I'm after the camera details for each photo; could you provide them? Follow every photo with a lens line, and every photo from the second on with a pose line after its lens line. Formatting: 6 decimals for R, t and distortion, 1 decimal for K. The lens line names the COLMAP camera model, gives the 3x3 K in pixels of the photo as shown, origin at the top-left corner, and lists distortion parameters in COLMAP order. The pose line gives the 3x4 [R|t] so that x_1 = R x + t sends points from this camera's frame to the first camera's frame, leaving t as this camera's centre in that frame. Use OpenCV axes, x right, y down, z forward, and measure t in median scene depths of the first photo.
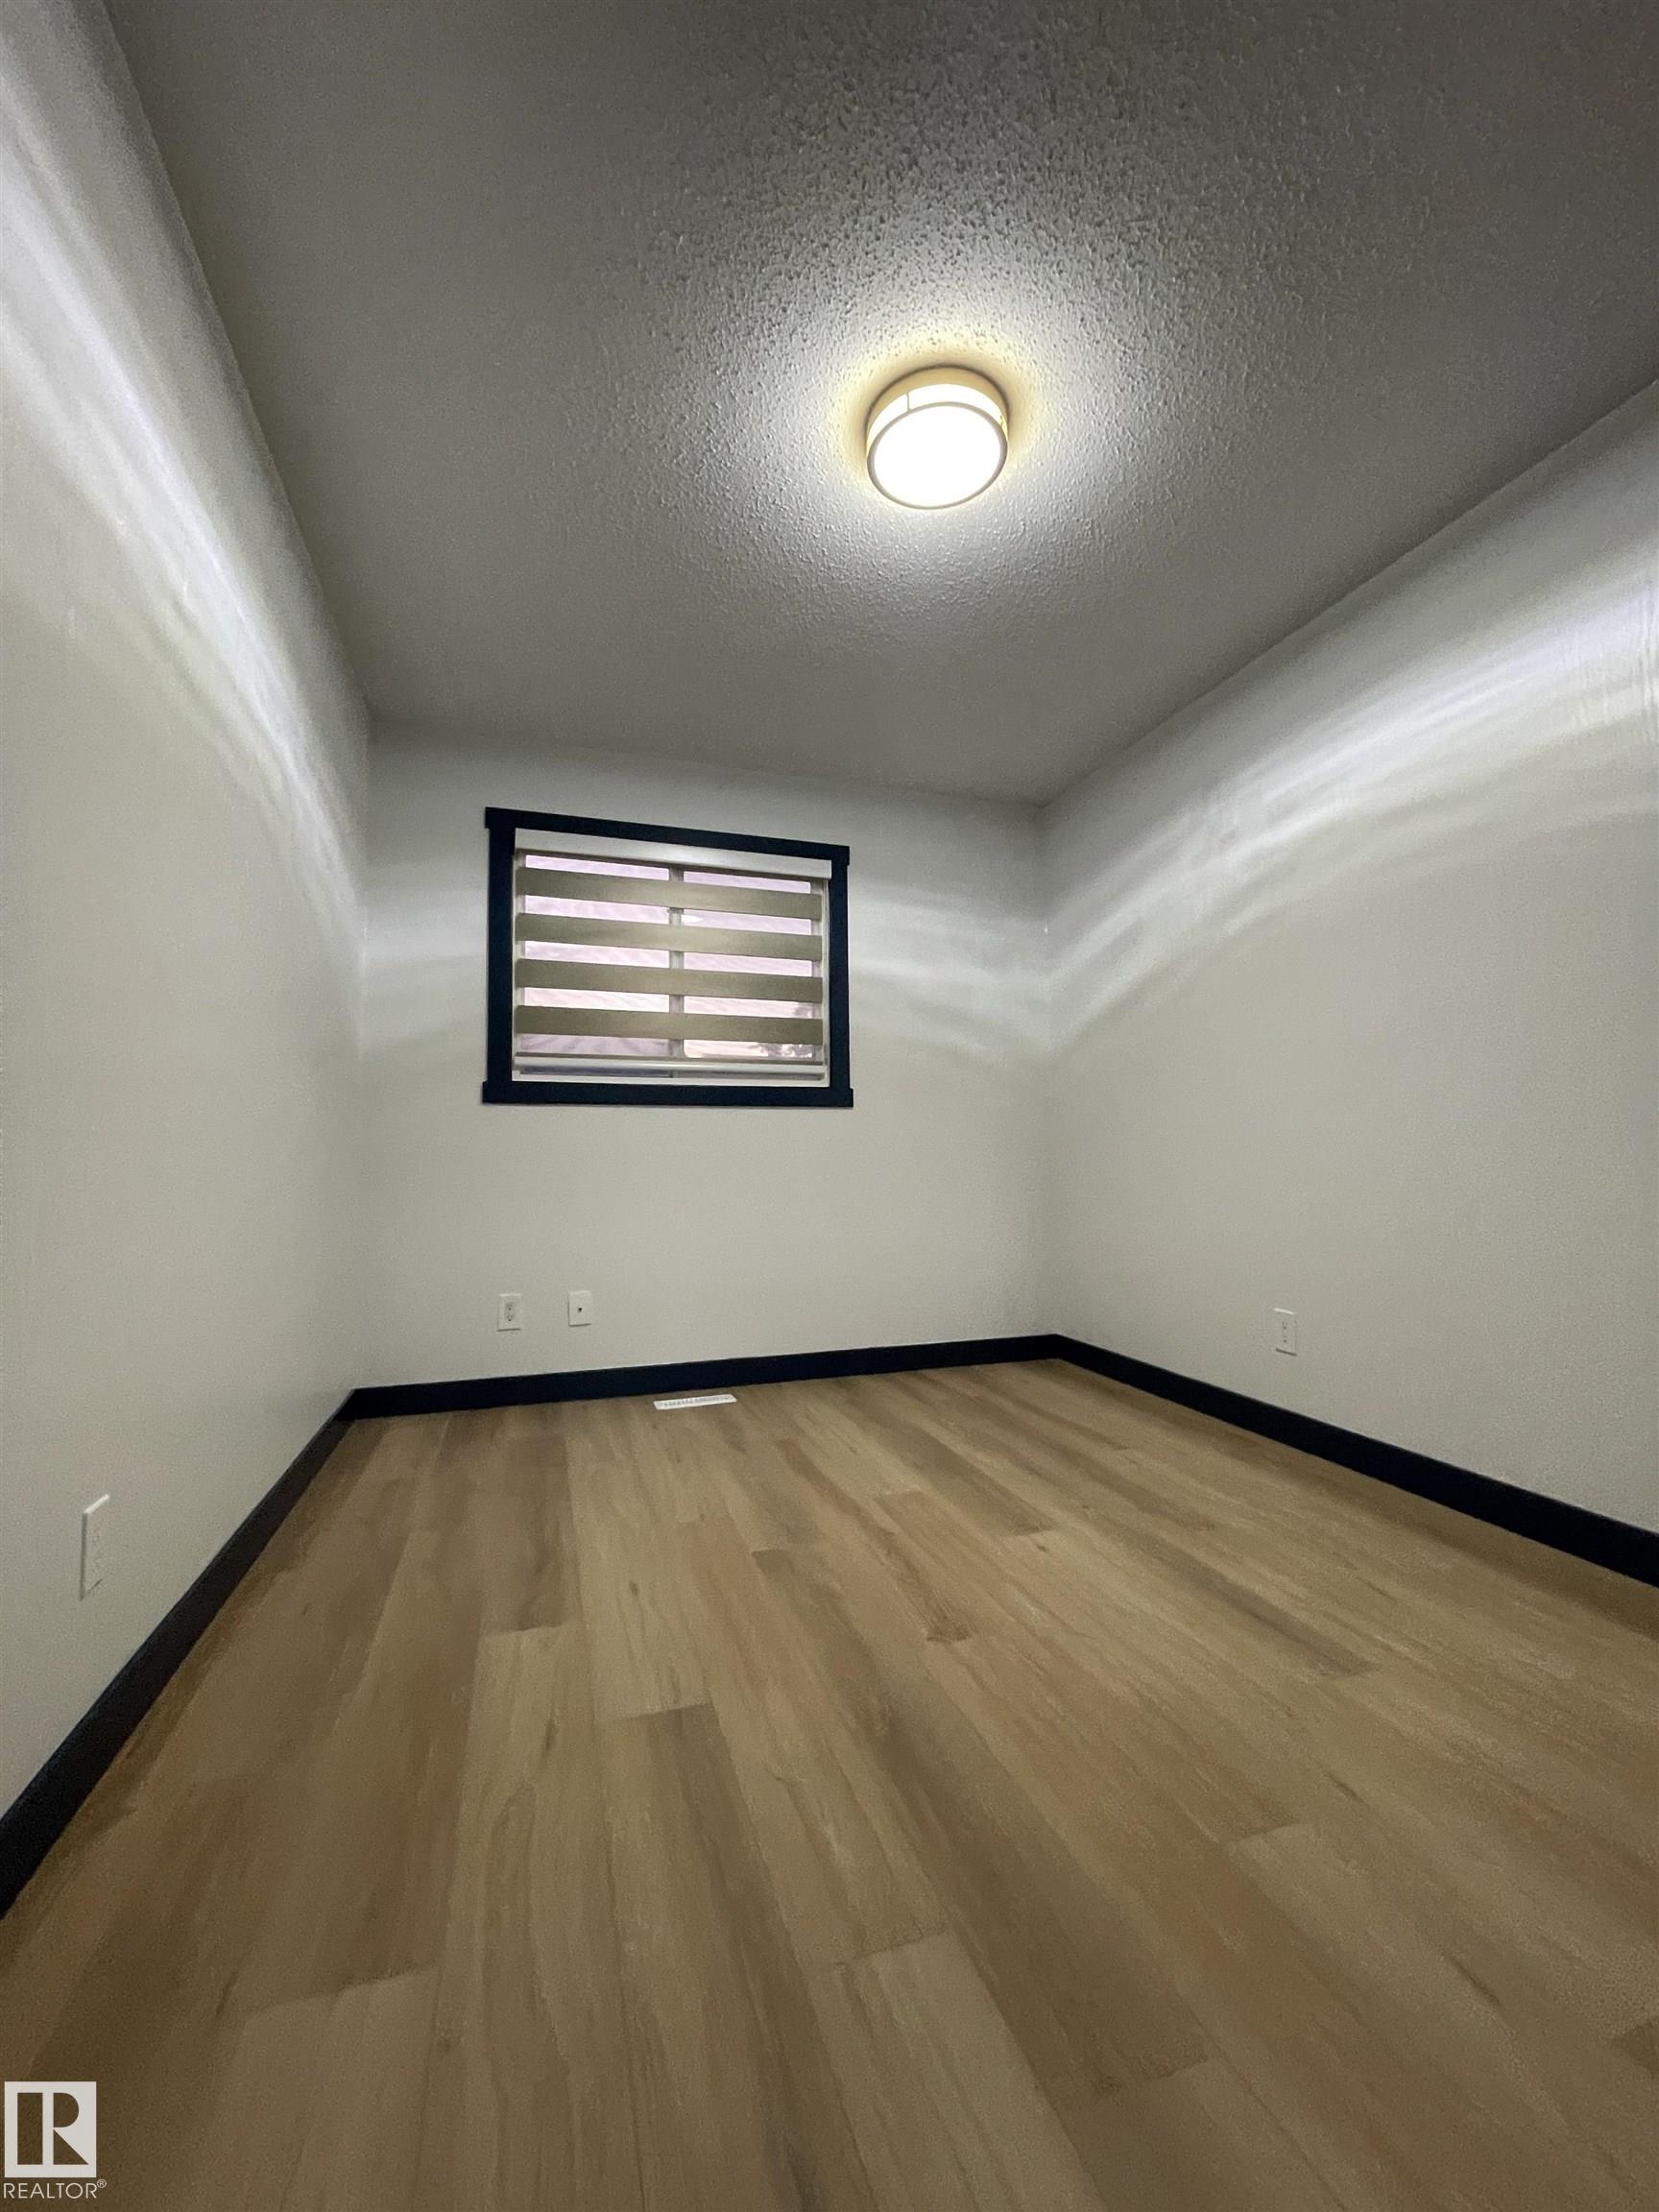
lens RADIAL K [[884.8, 0, 824.6], [0, 884.8, 1107.2], [0, 0, 1]] dist [-0.002626, -0.000312]
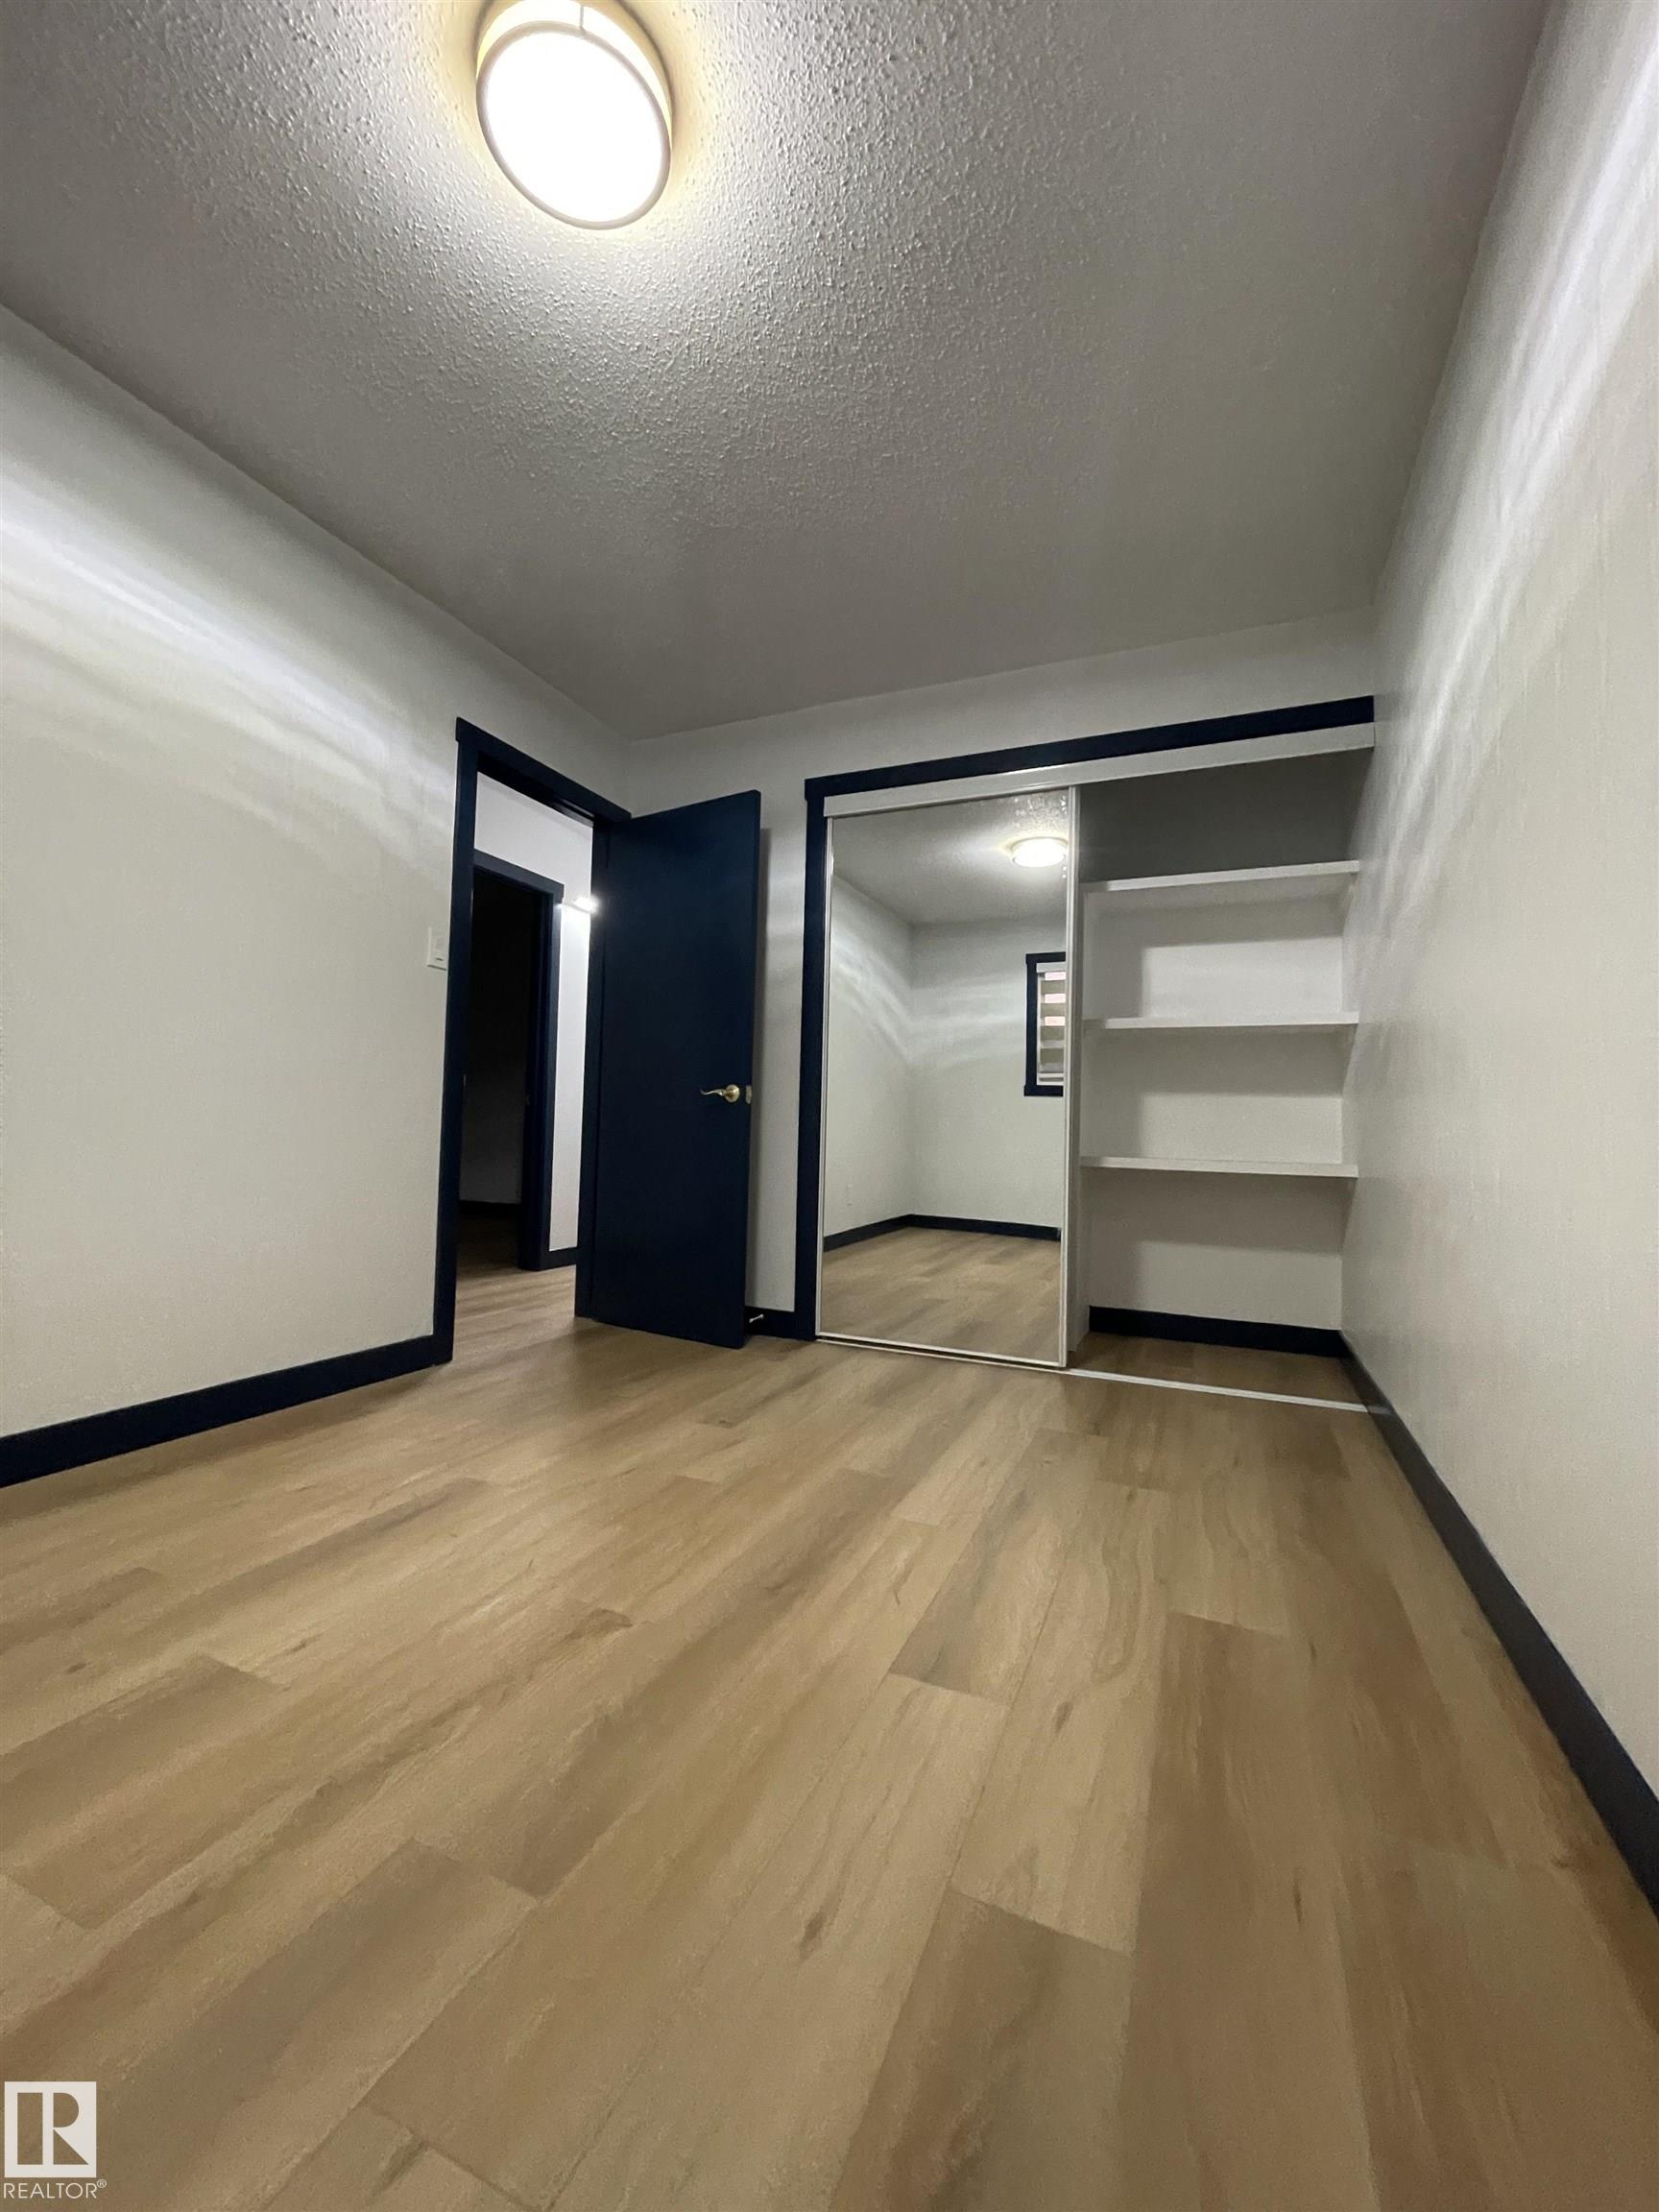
lens RADIAL K [[884.8, 0, 824.6], [0, 884.8, 1107.2], [0, 0, 1]] dist [-0.002626, -0.000312]
pose [[-0.745340, 0.009082, 0.666623, -0.618562], [-0.061848, 0.994653, -0.082702, 0.156175], [-0.663810, -0.102871, -0.740793, 1.589194]]
